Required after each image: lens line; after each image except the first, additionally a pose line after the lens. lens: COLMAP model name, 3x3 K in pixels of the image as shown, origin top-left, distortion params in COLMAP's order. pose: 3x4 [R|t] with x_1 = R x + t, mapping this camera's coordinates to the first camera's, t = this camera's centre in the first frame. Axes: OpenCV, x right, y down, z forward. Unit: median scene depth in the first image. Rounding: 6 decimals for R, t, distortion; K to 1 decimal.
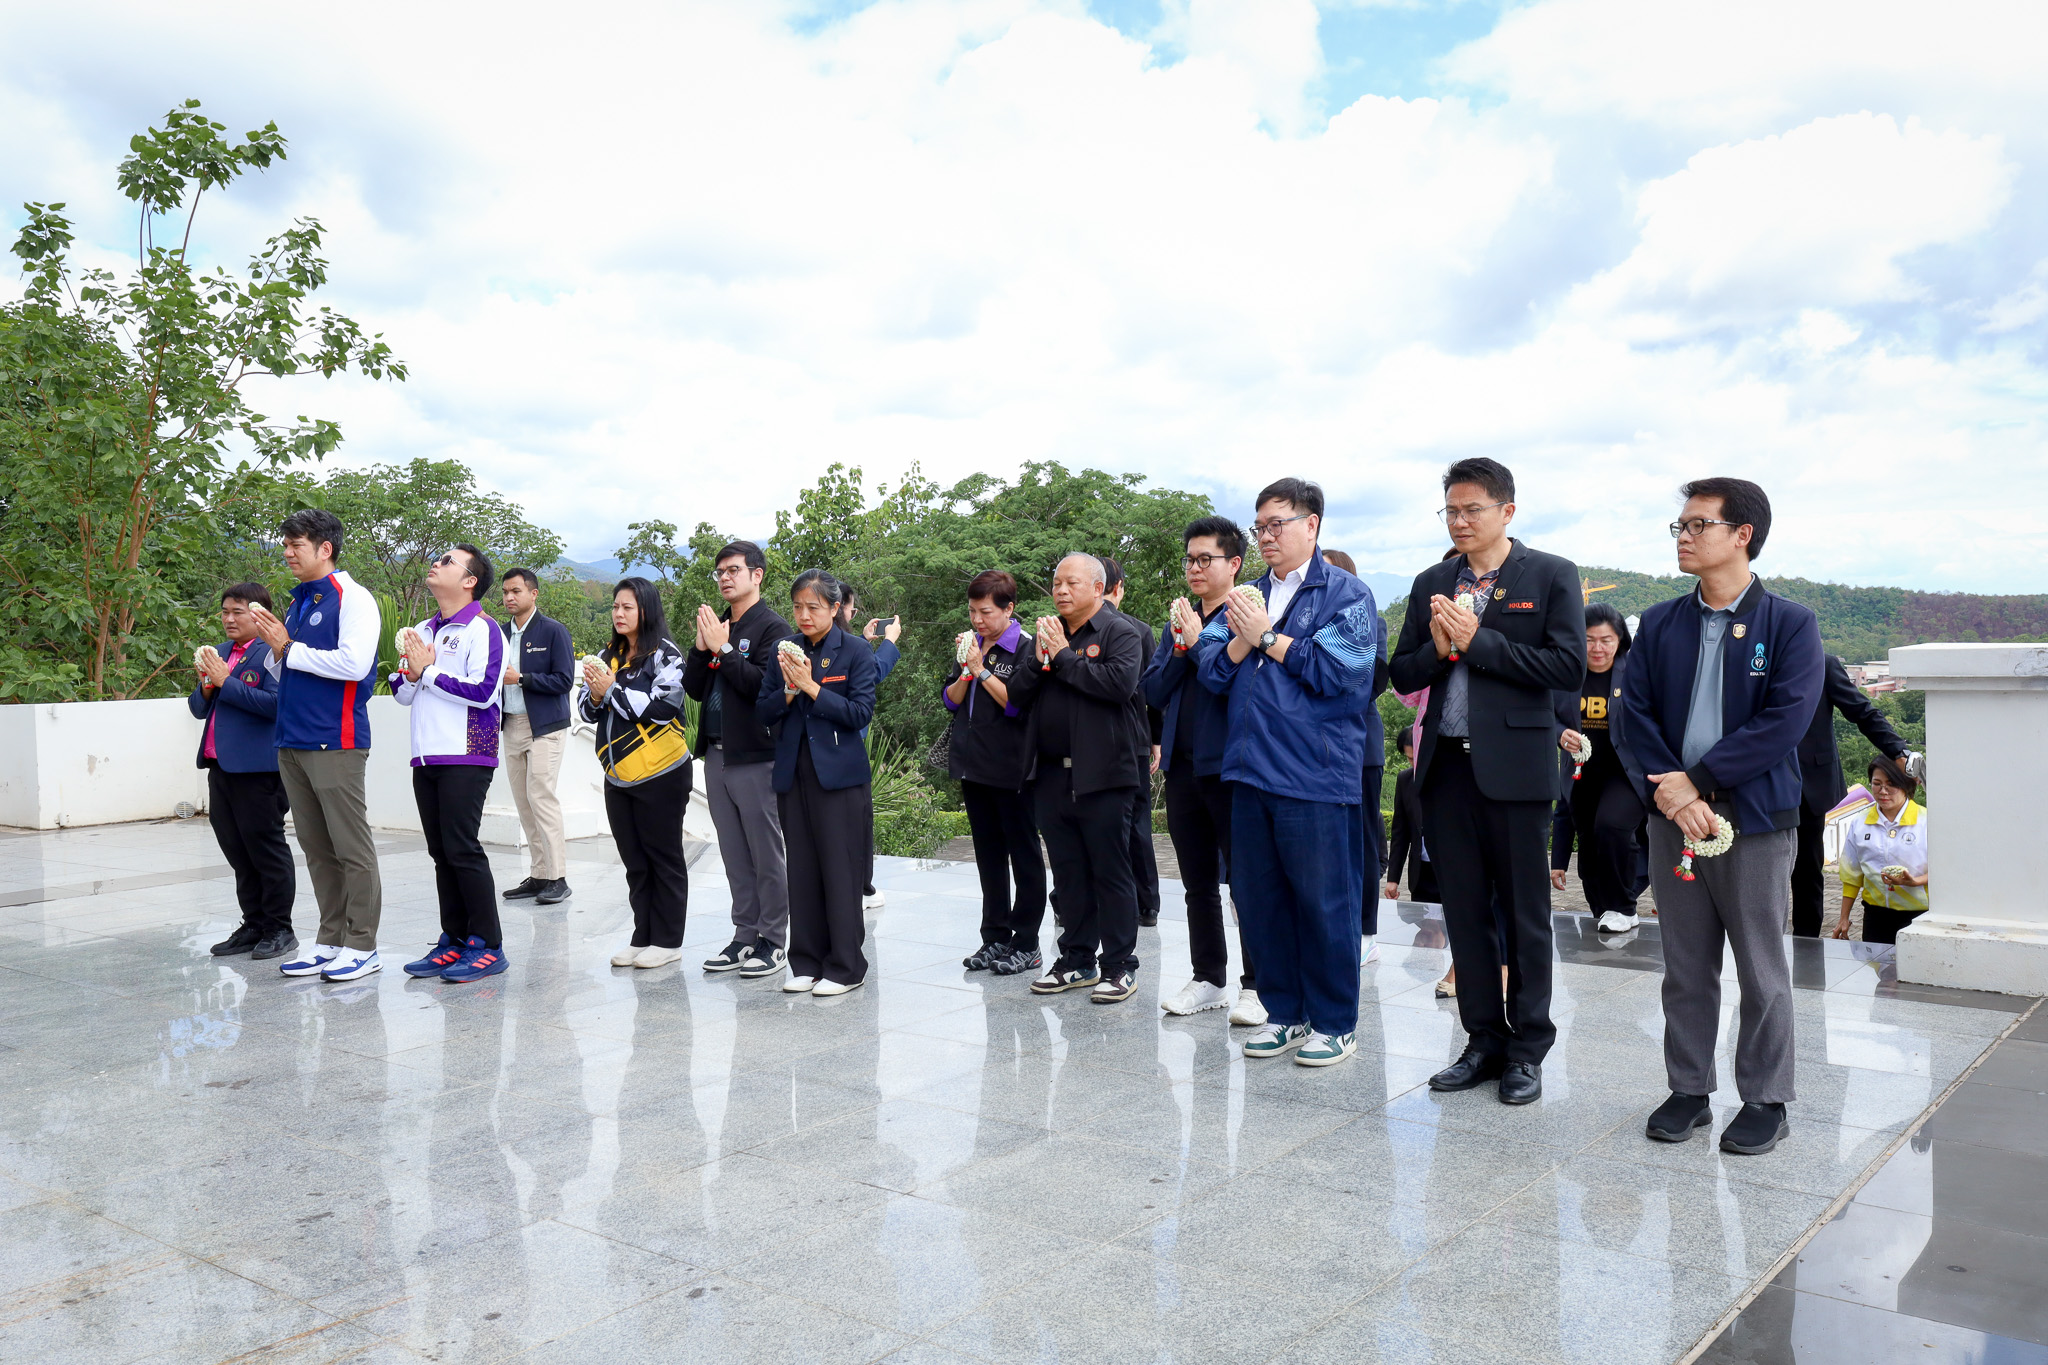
lens RADIAL K [[1716.3, 0, 1040.6], [0, 1716.3, 694.4], [0, 0, 1]] dist [0.061854, -0.041571]
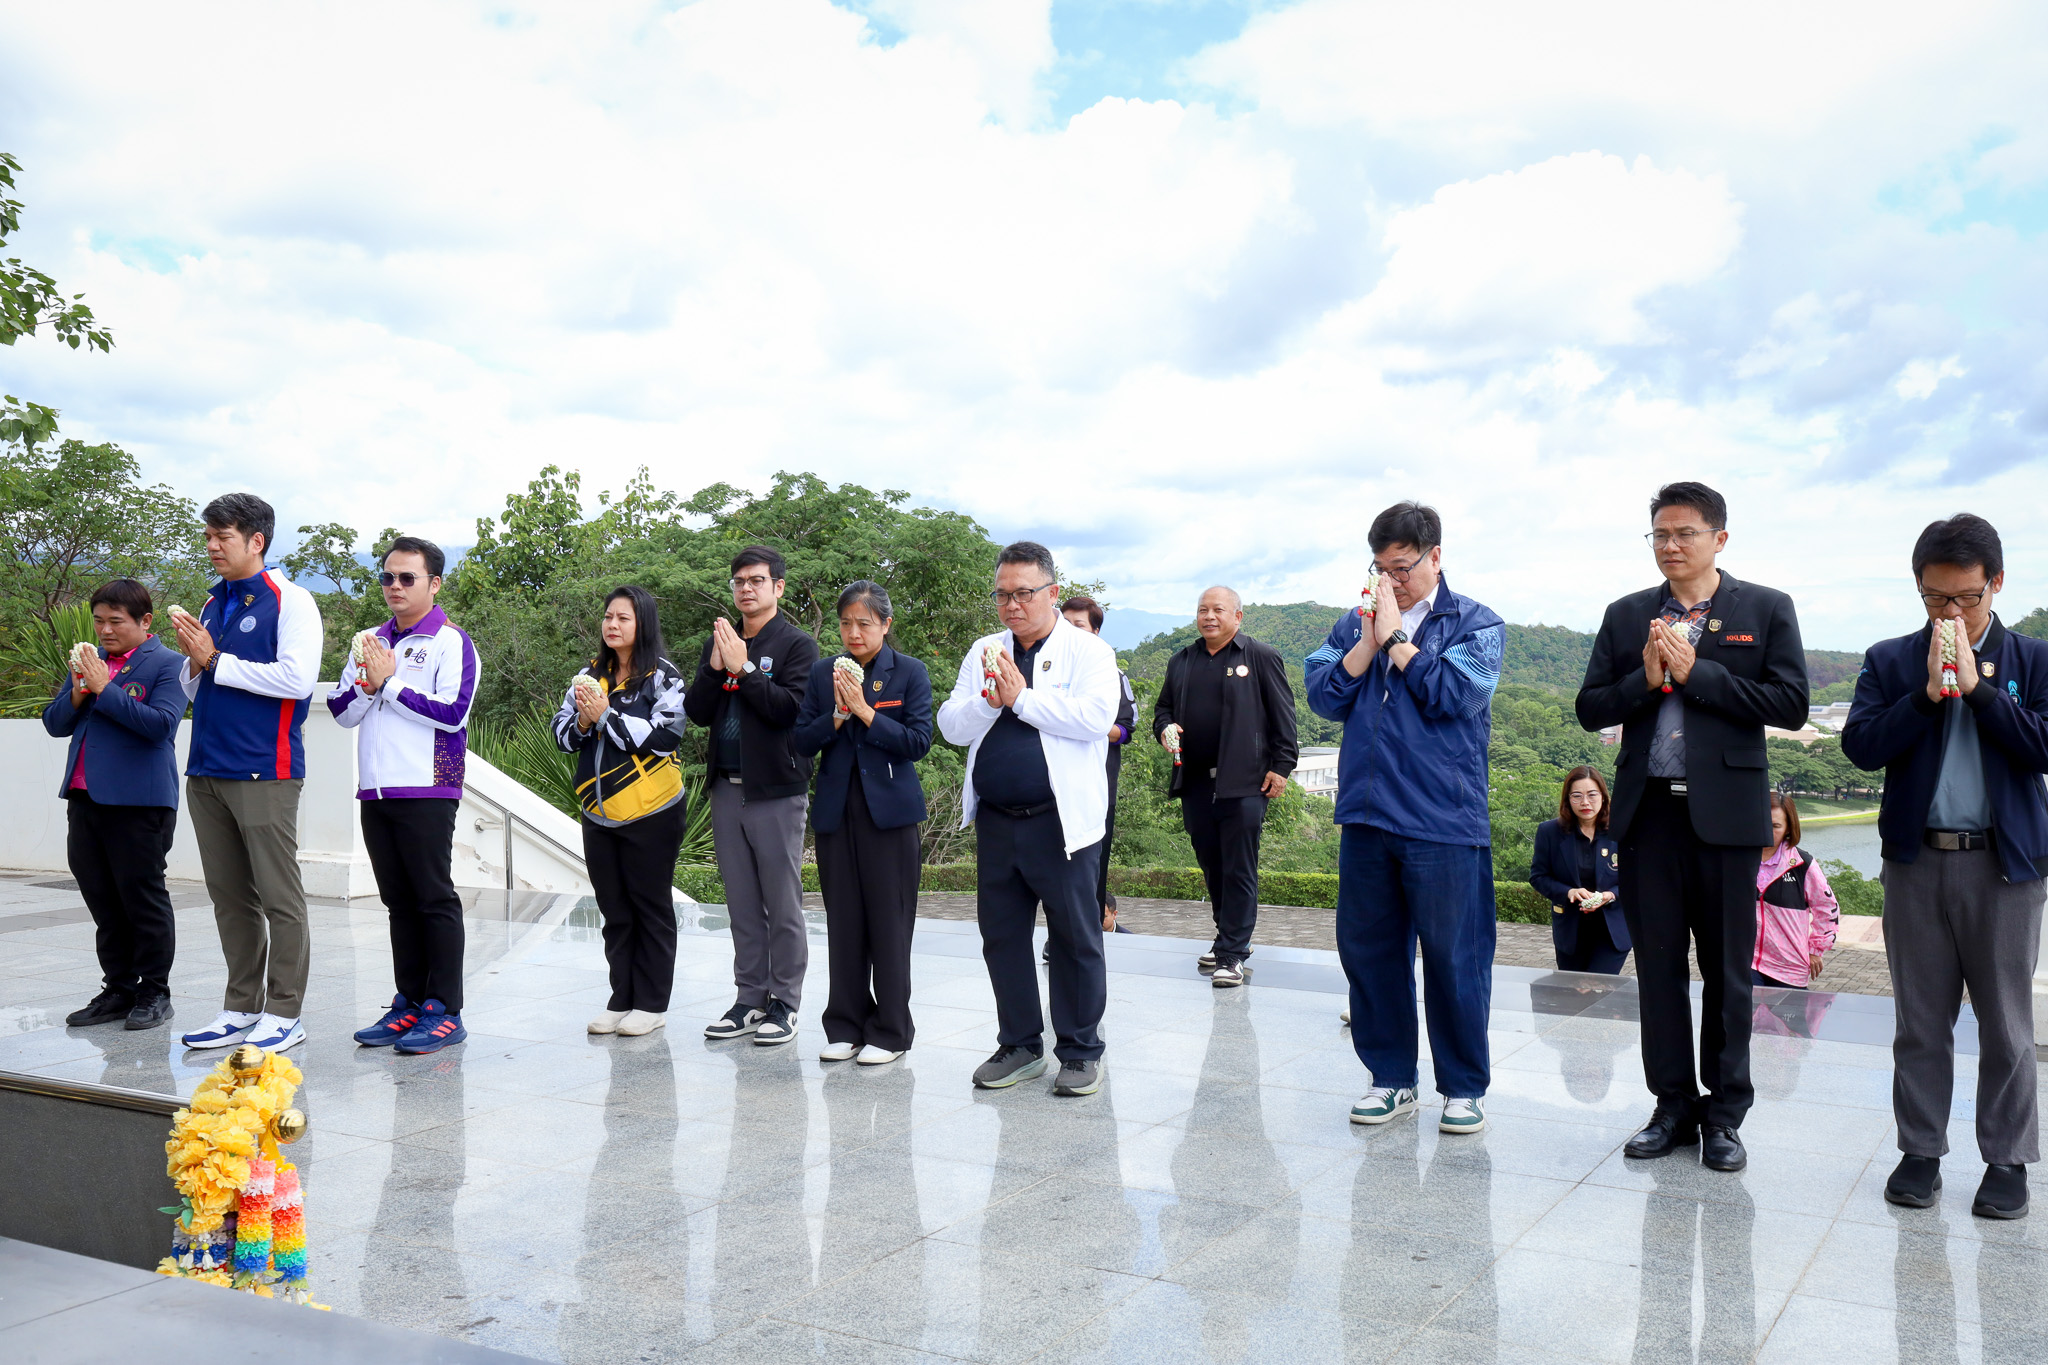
lens RADIAL K [[1921.4, 0, 1021.5], [0, 1921.4, 668.4], [0, 0, 1]] dist [0.048136, 0.000000]
pose [[0.988795, 0.021664, 0.147697, -0.180340], [-0.016265, 0.999158, -0.037667, 0.007735], [-0.148388, 0.034842, 0.988315, 0.007848]]
